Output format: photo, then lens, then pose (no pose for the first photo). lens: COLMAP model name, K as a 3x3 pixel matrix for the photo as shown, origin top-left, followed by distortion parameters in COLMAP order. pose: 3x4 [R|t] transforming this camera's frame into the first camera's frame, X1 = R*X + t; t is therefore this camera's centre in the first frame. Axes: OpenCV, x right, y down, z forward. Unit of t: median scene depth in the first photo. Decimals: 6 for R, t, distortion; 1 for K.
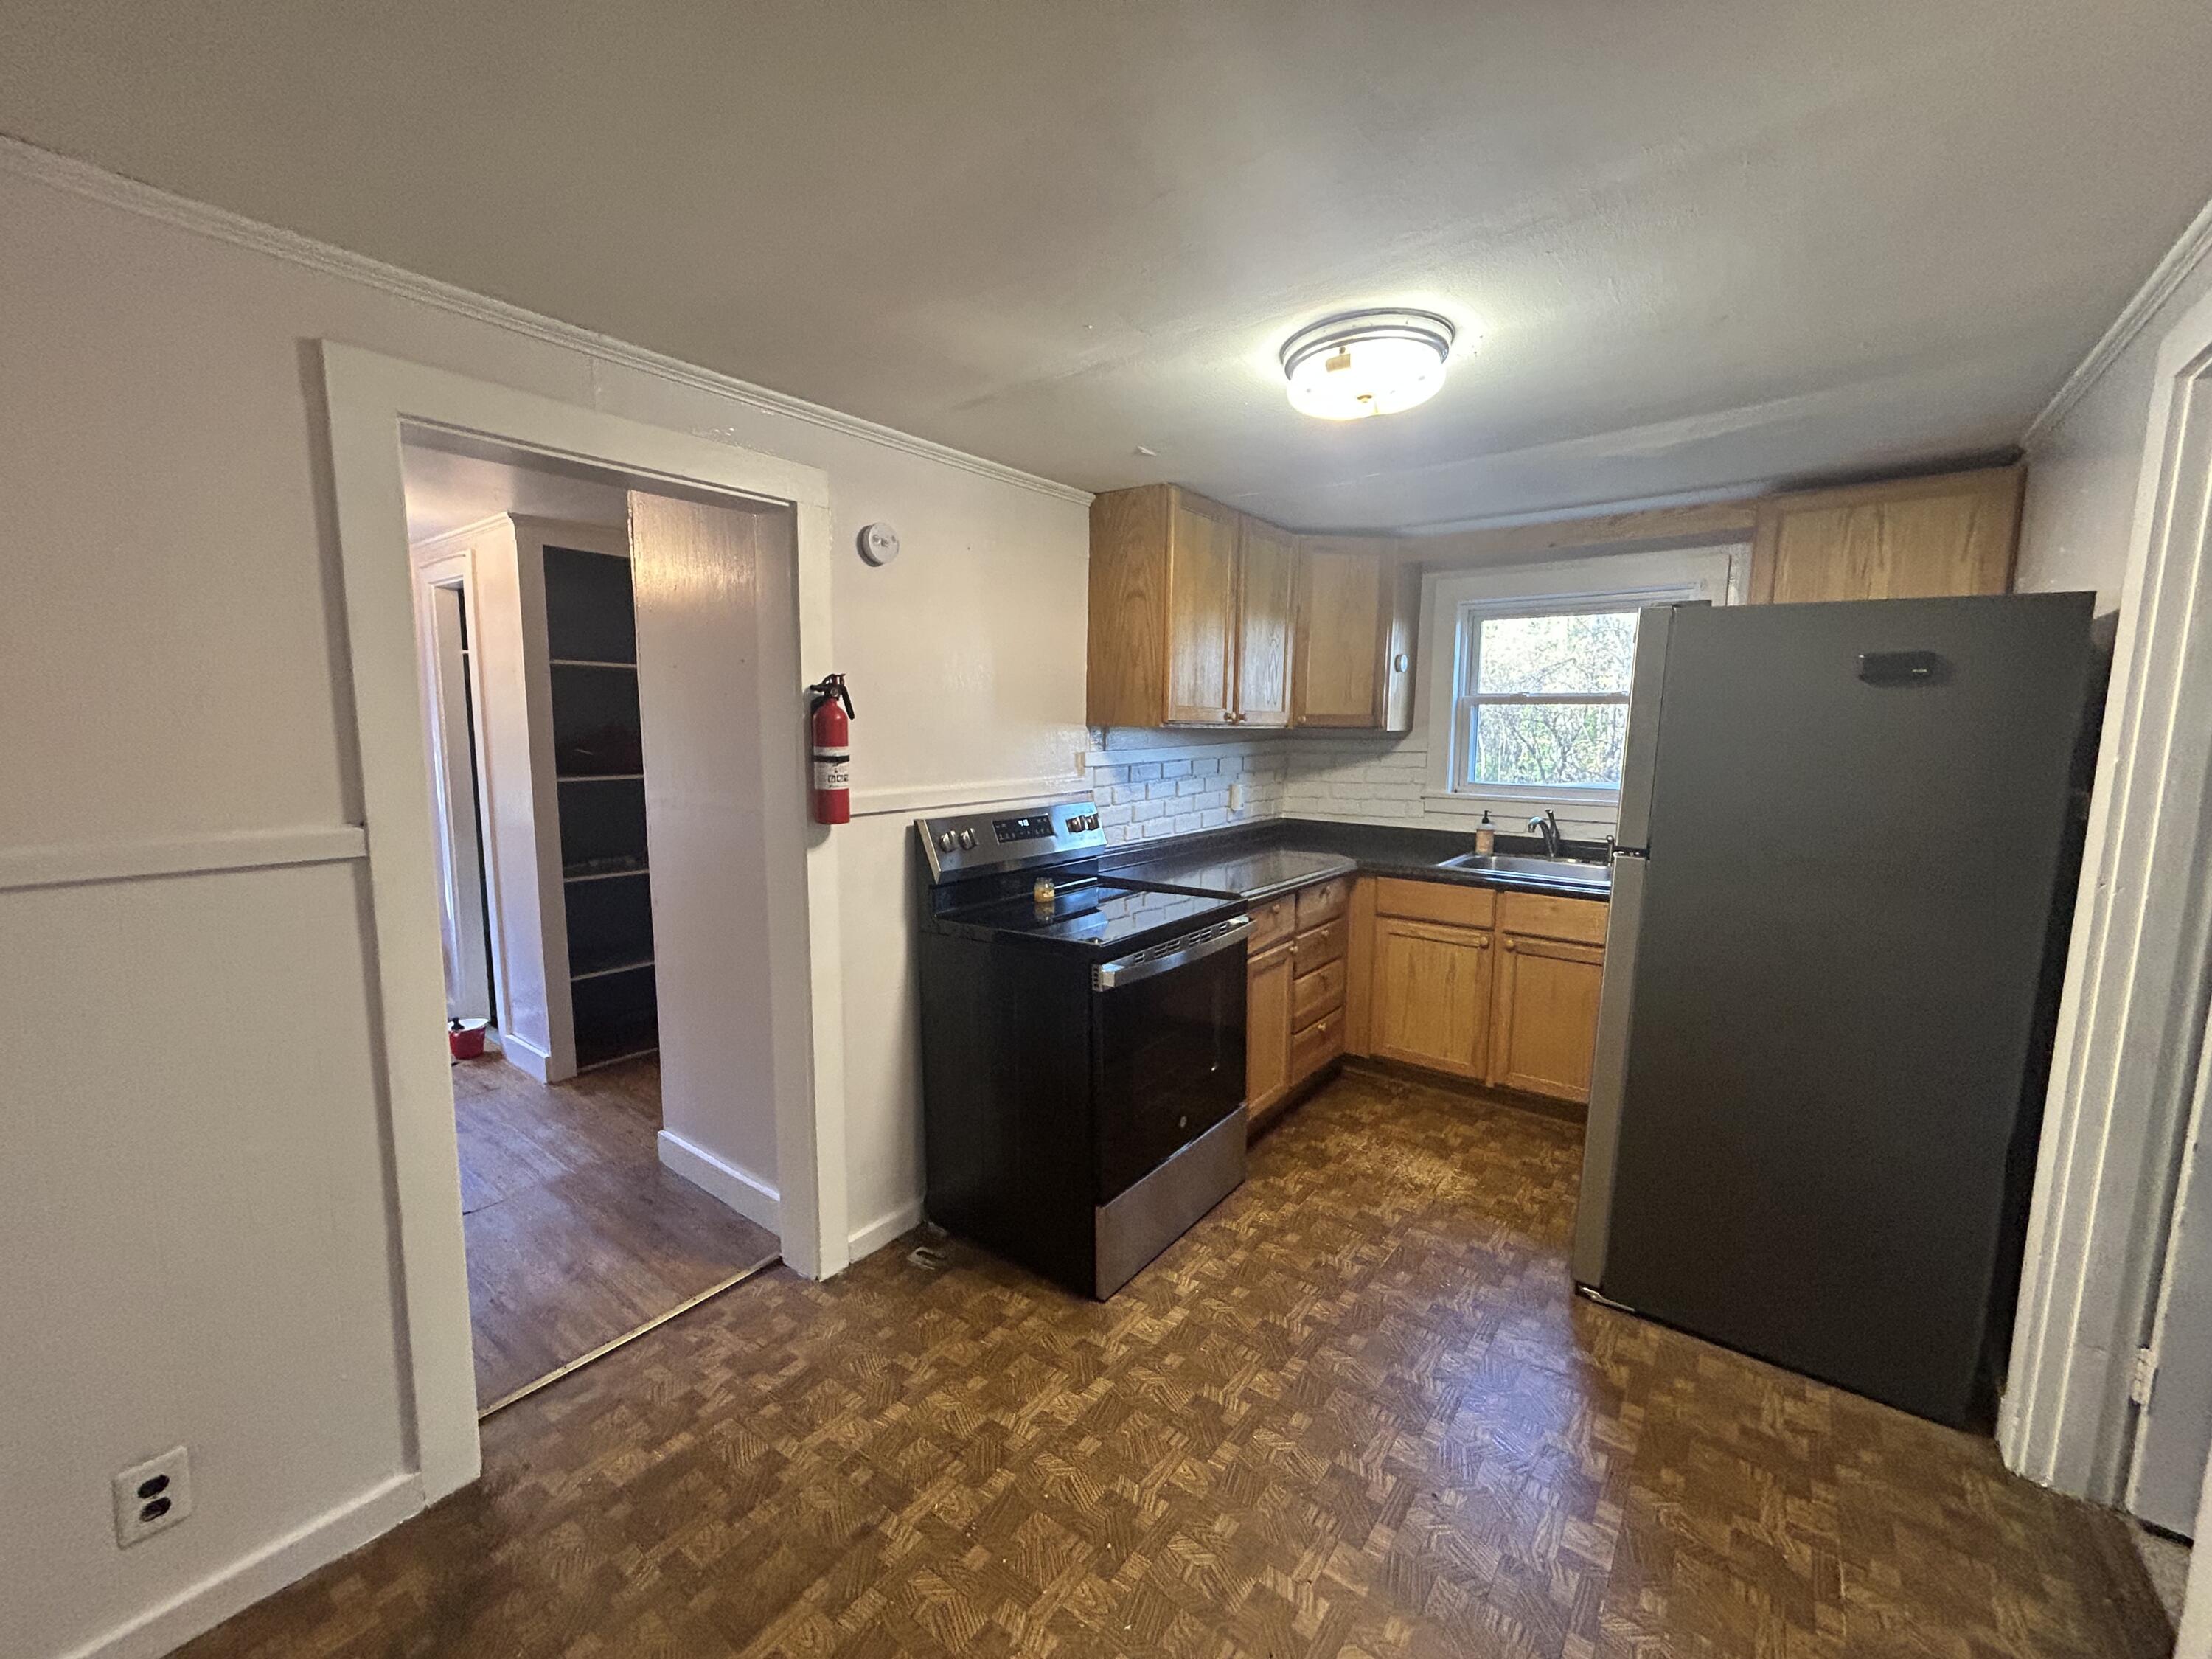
lens RADIAL K [[893.3, 0, 1101.8], [0, 893.3, 835.7], [0, 0, 1]] dist [-0.001063, 0.000038]
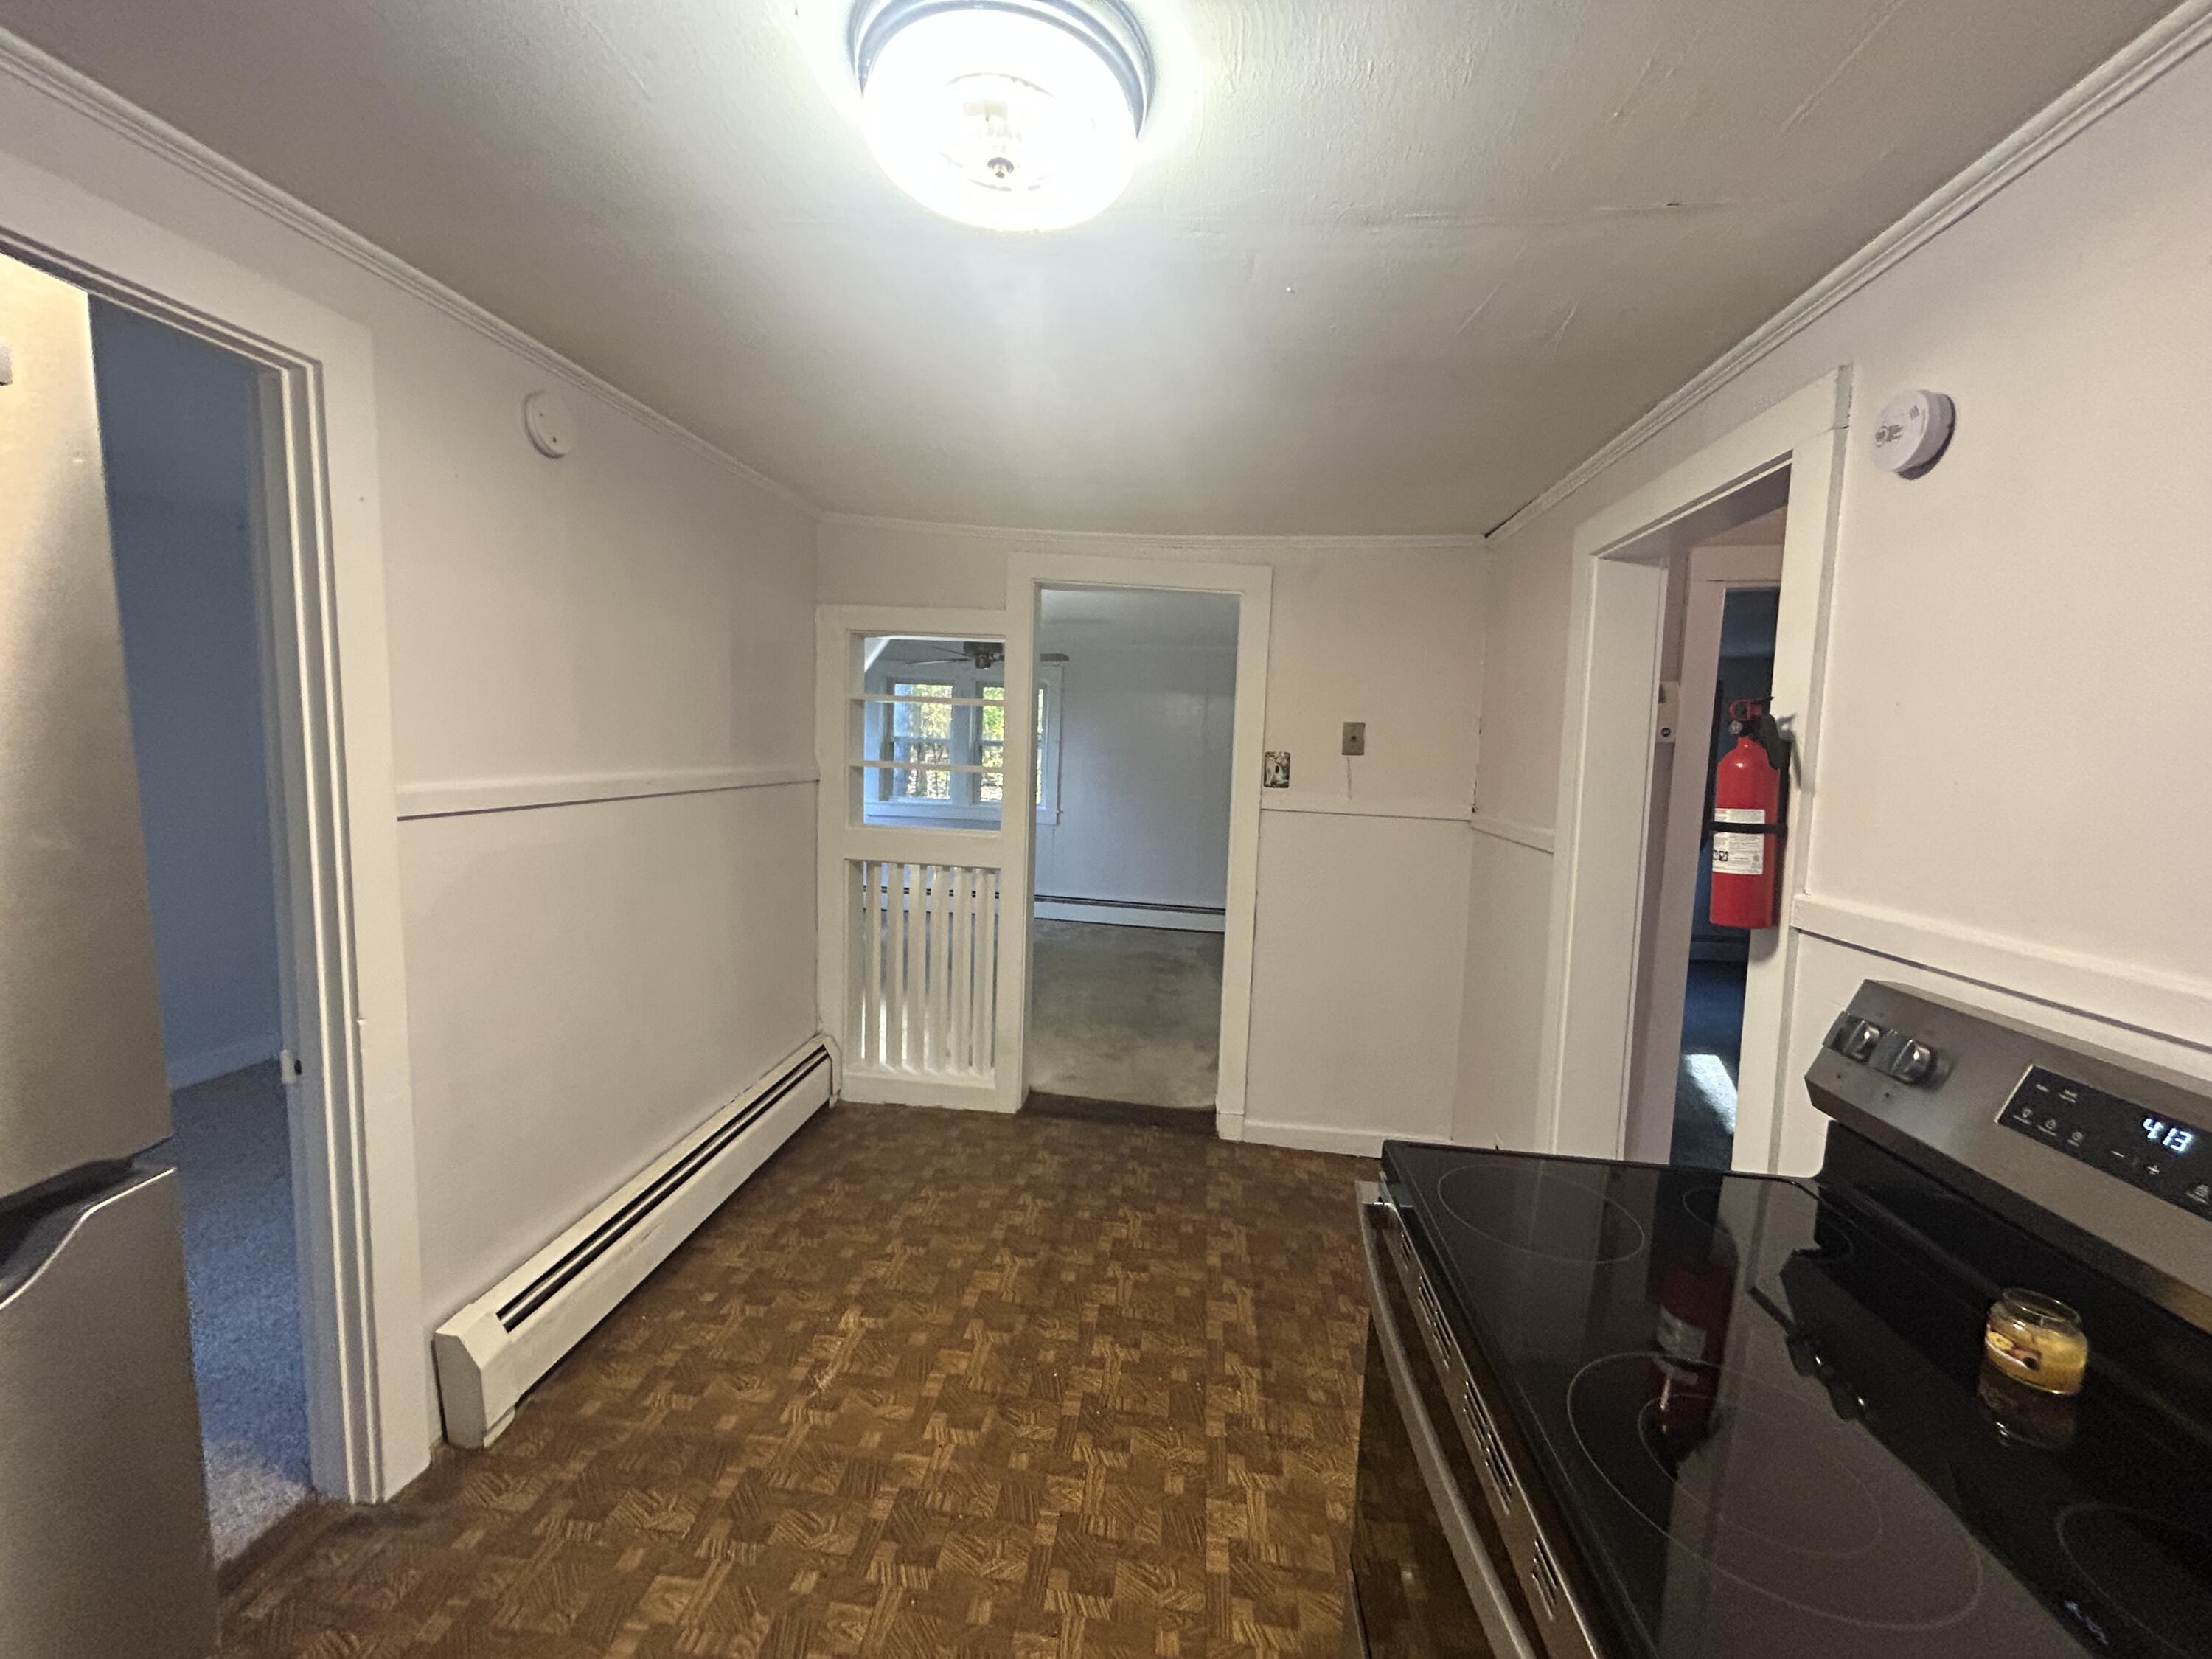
lens RADIAL K [[893.3, 0, 1101.8], [0, 893.3, 835.7], [0, 0, 1]] dist [-0.001063, 0.000038]
pose [[-0.857723, 0.015444, -0.513880, 0.600818], [-0.103718, 0.973799, 0.202382, -0.223574], [0.503542, 0.226887, -0.833648, 1.772071]]
